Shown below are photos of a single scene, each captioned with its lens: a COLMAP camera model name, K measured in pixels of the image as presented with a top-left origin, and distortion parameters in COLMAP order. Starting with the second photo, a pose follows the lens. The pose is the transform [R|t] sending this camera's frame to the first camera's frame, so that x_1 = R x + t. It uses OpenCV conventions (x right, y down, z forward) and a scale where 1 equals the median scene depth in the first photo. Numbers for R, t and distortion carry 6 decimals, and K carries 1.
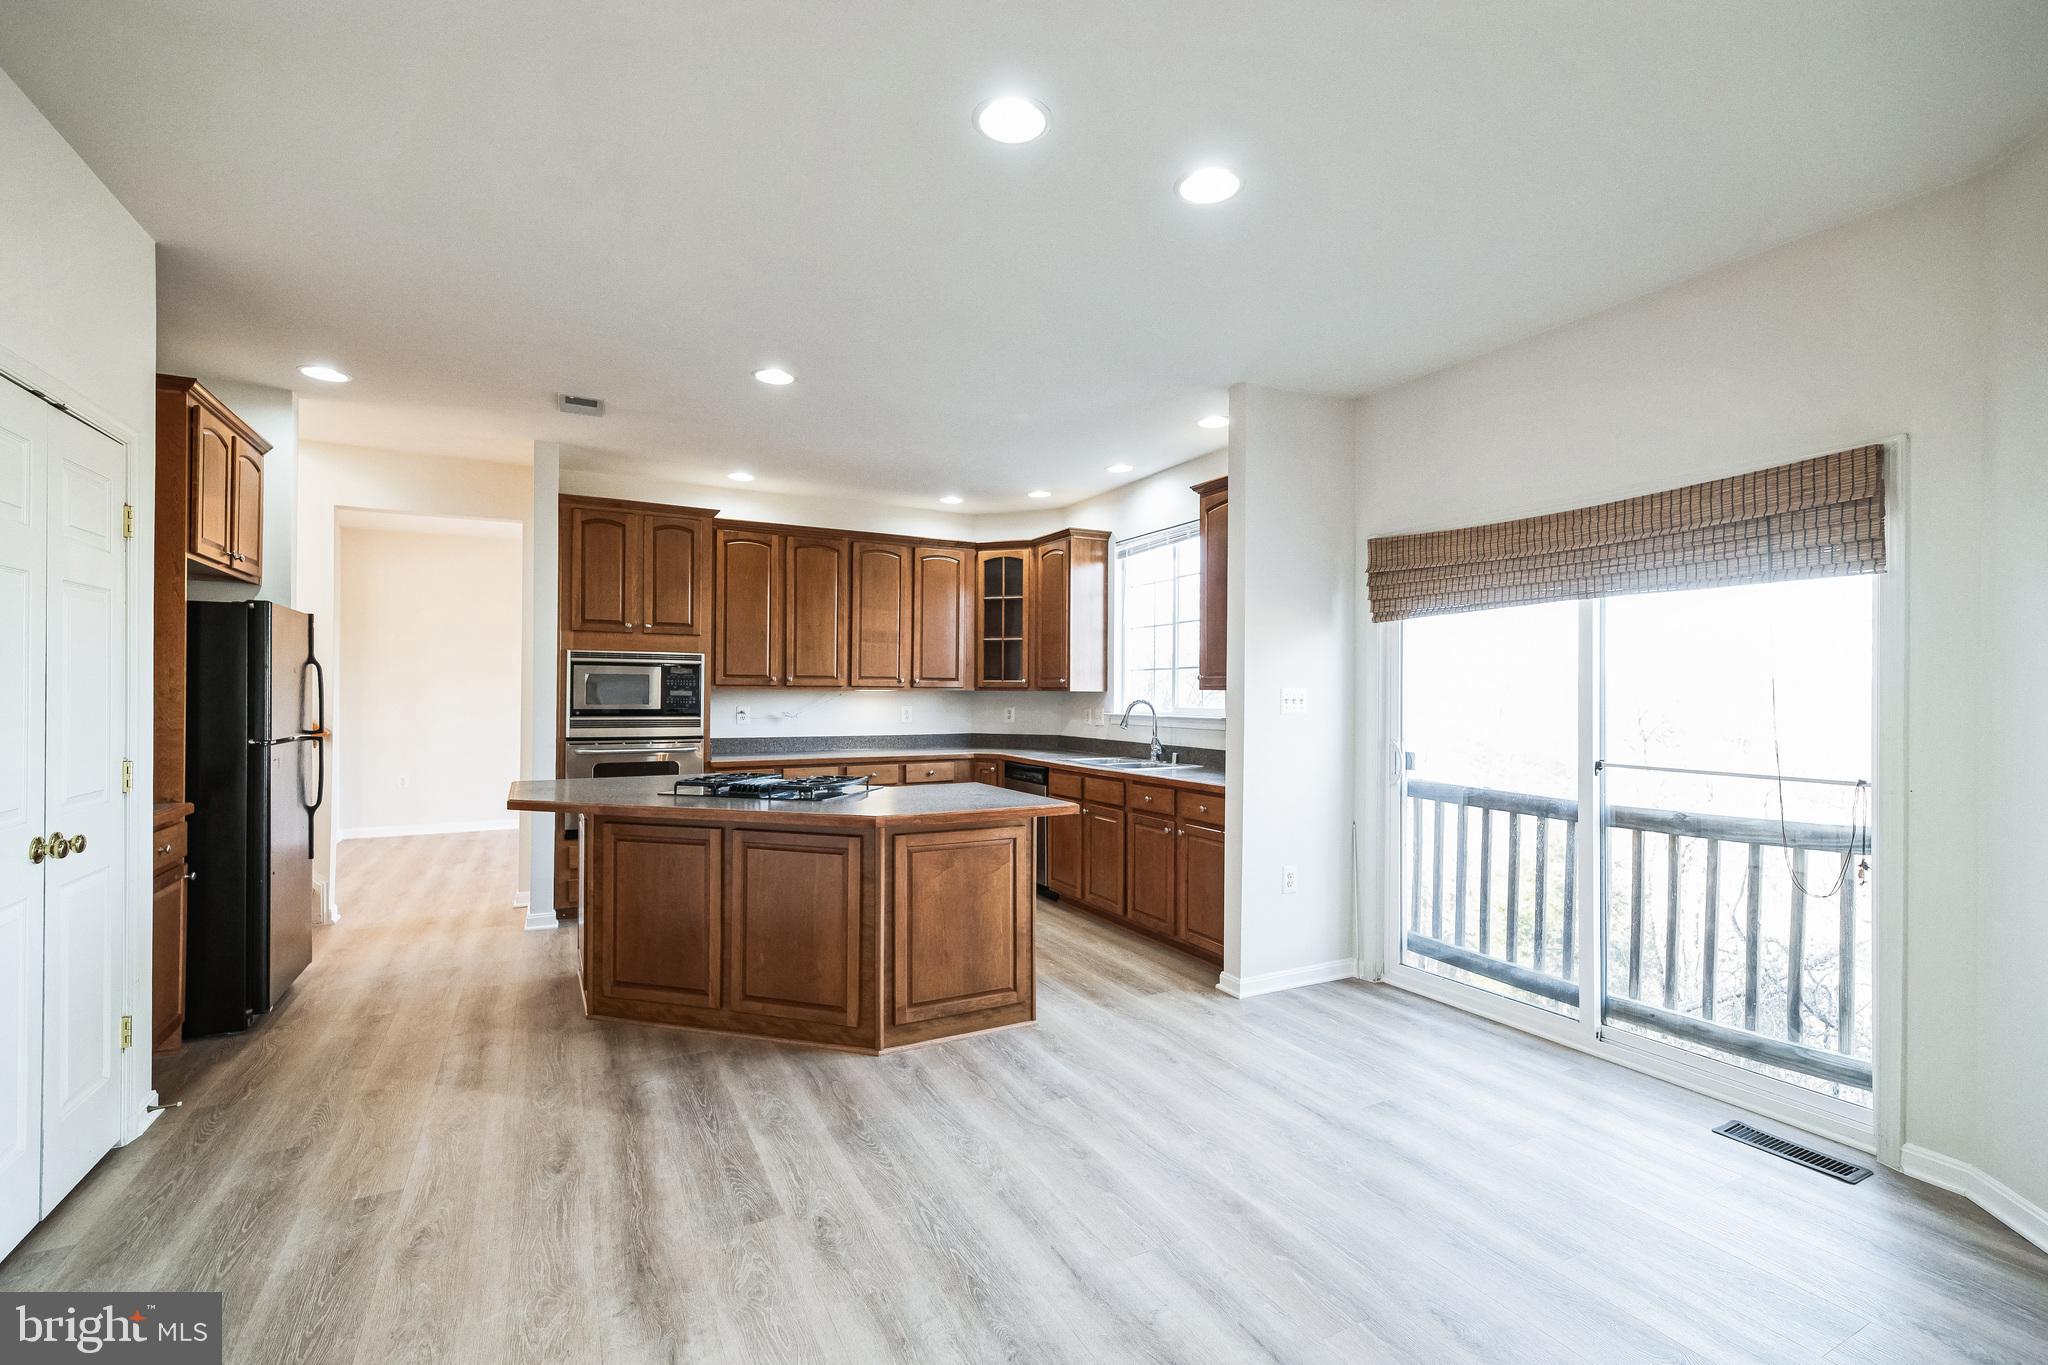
lens RADIAL K [[882.4, 0, 1016.1], [0, 882.4, 696.8], [0, 0, 1]] dist [0.002715, -0.000188]
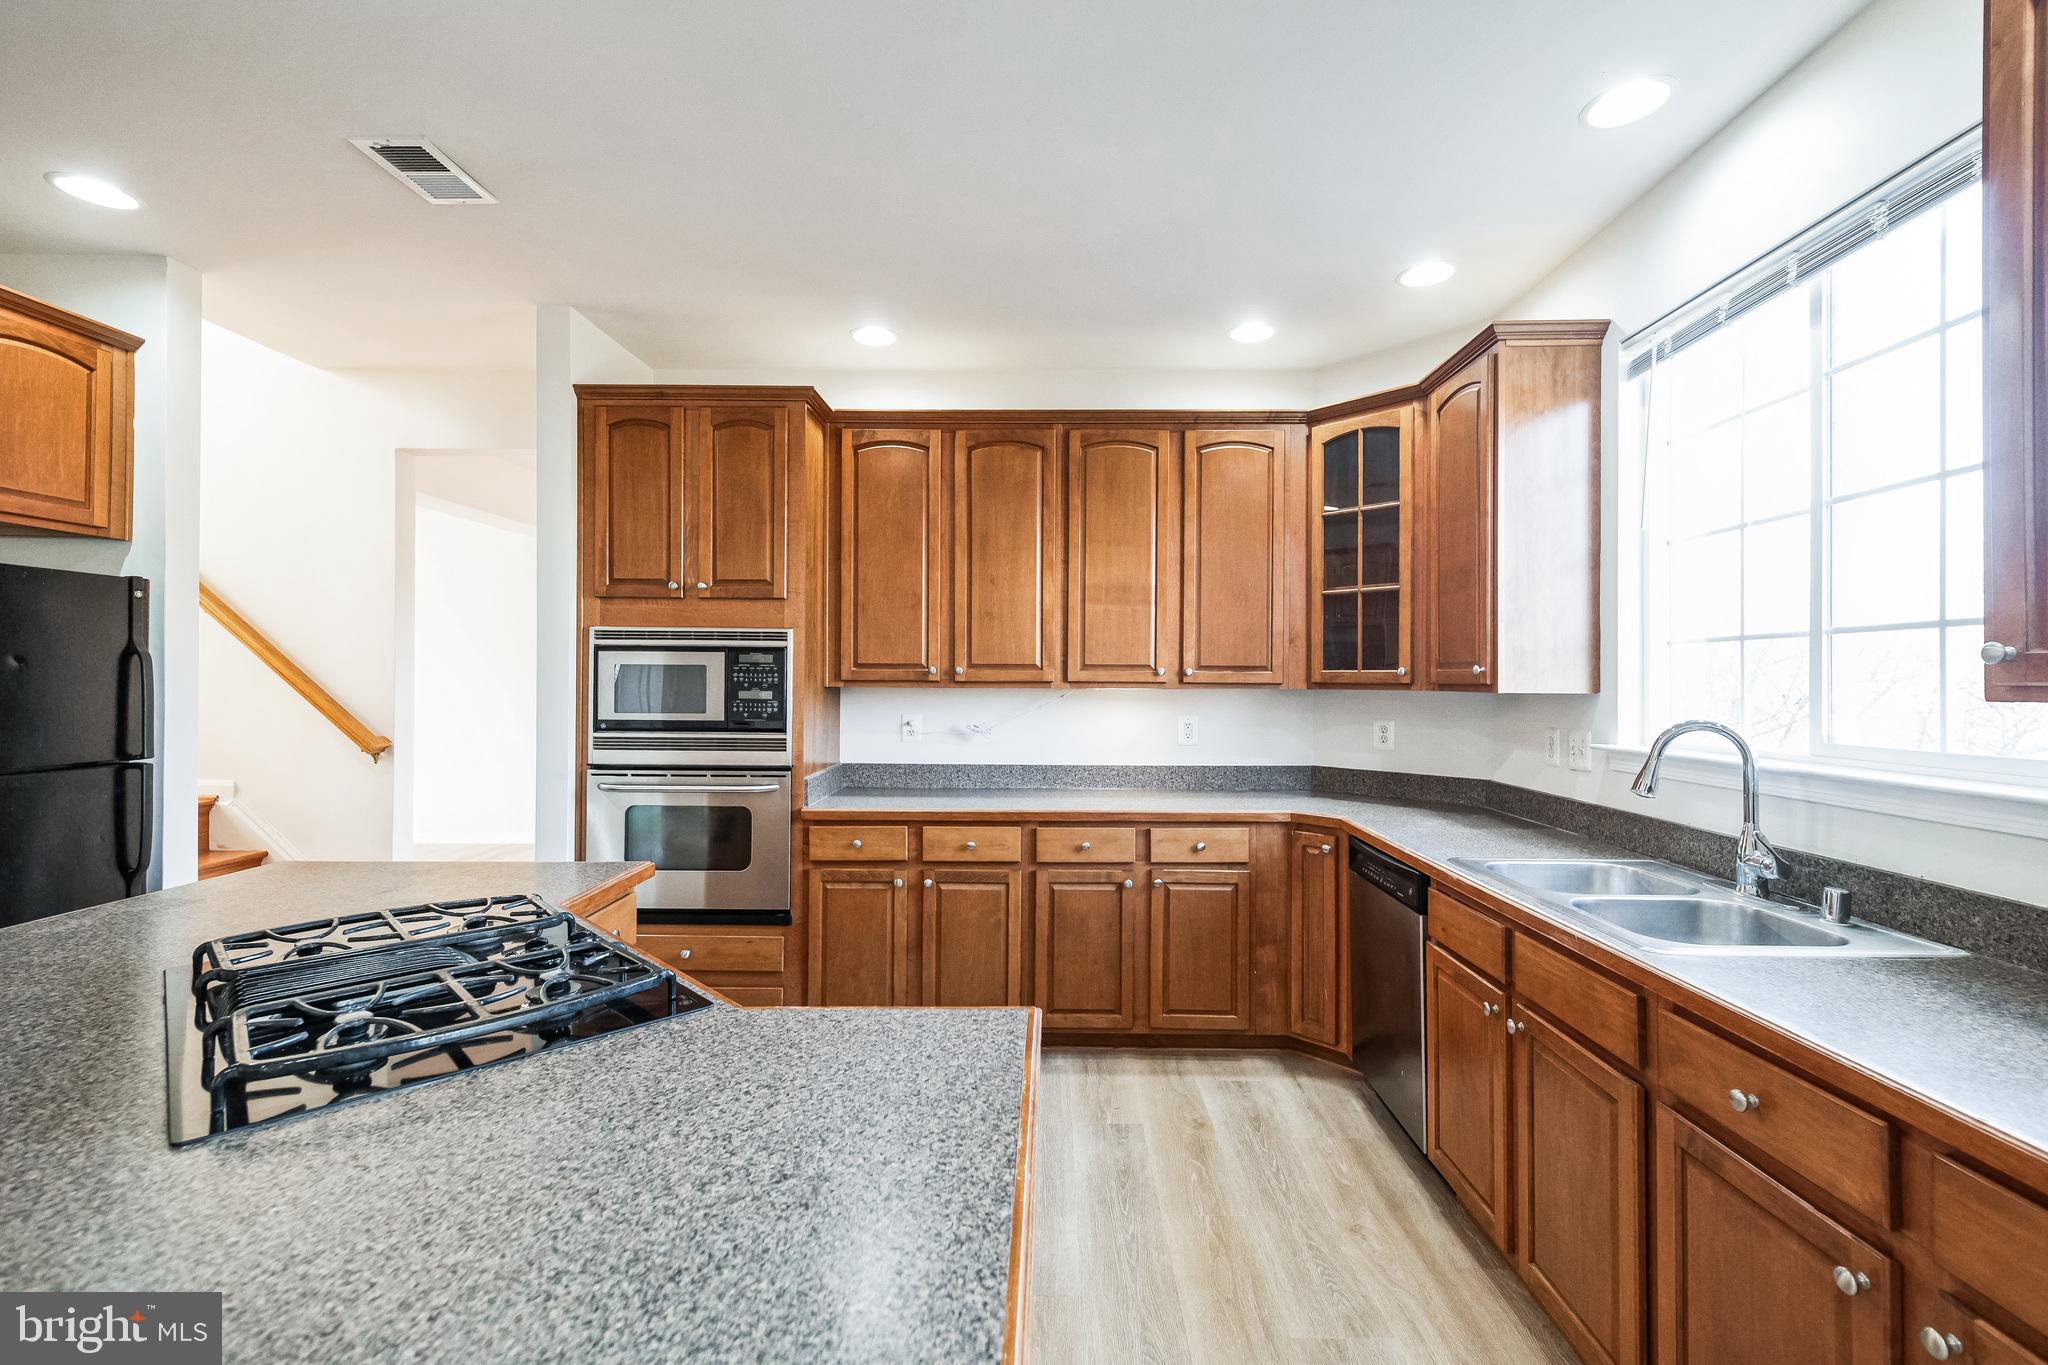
lens RADIAL K [[882.4, 0, 1023.4], [0, 882.4, 677.3], [0, 0, 1]] dist [0.002715, -0.000188]
pose [[0.876066, -0.003357, -0.482180, 0.072139], [-0.002330, 0.999935, -0.011195, -0.009574], [0.482186, 0.010931, 0.876001, 0.543725]]
